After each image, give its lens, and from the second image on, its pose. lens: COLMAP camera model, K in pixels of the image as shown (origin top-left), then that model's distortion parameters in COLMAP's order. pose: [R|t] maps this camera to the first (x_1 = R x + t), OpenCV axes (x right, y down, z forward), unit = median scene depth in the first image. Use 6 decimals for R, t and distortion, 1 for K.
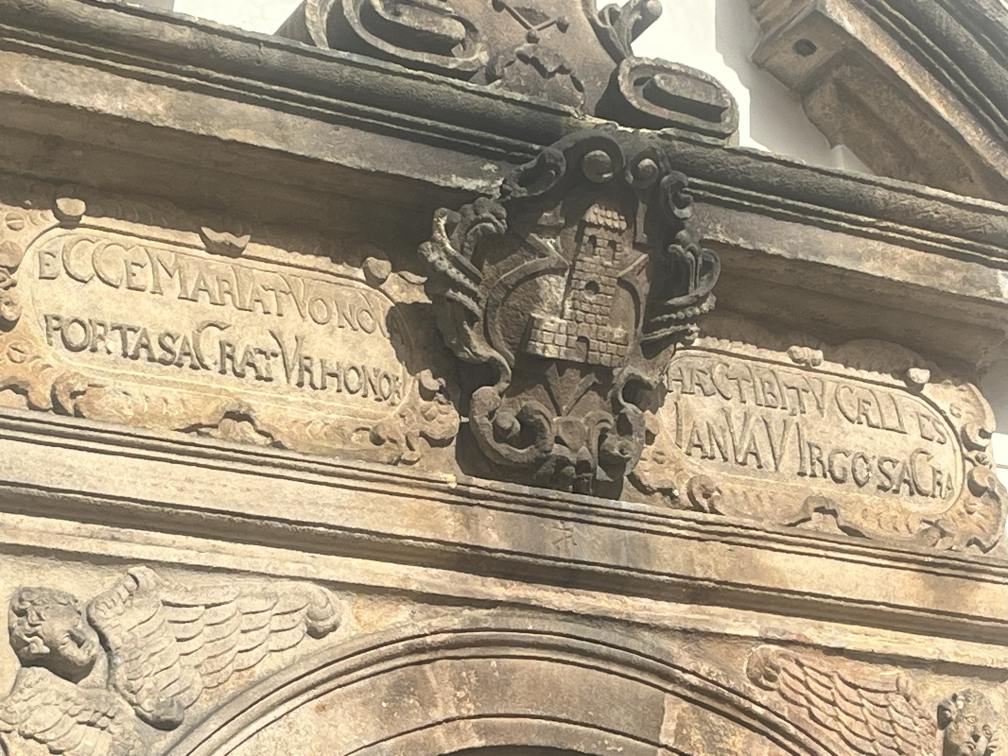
lens RADIAL K [[2847.2, 0, 505.3], [0, 2847.2, 384.0], [0, 0, 1]] dist [0.061060, 0.000000]
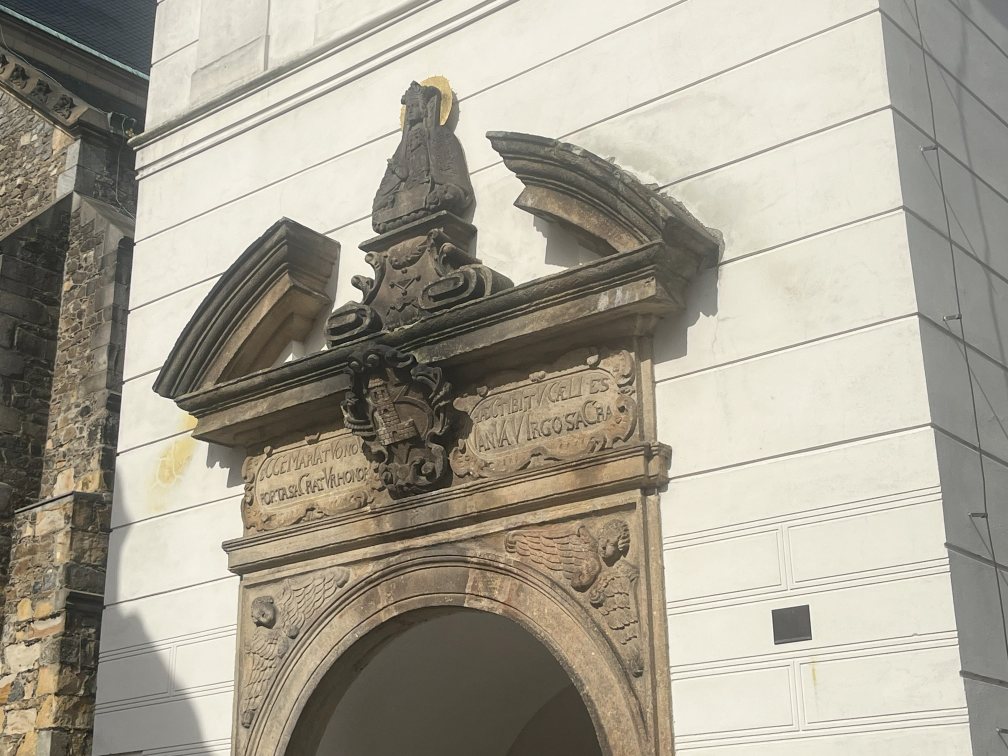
lens RADIAL K [[1497.4, 0, 498.3], [0, 1497.4, 357.6], [0, 0, 1]] dist [0.094619, 0.000000]
pose [[0.339882, -0.264094, -0.902627, 1.181792], [0.364449, 0.921755, -0.132458, 0.121578], [0.866982, -0.283941, 0.409536, 0.592048]]
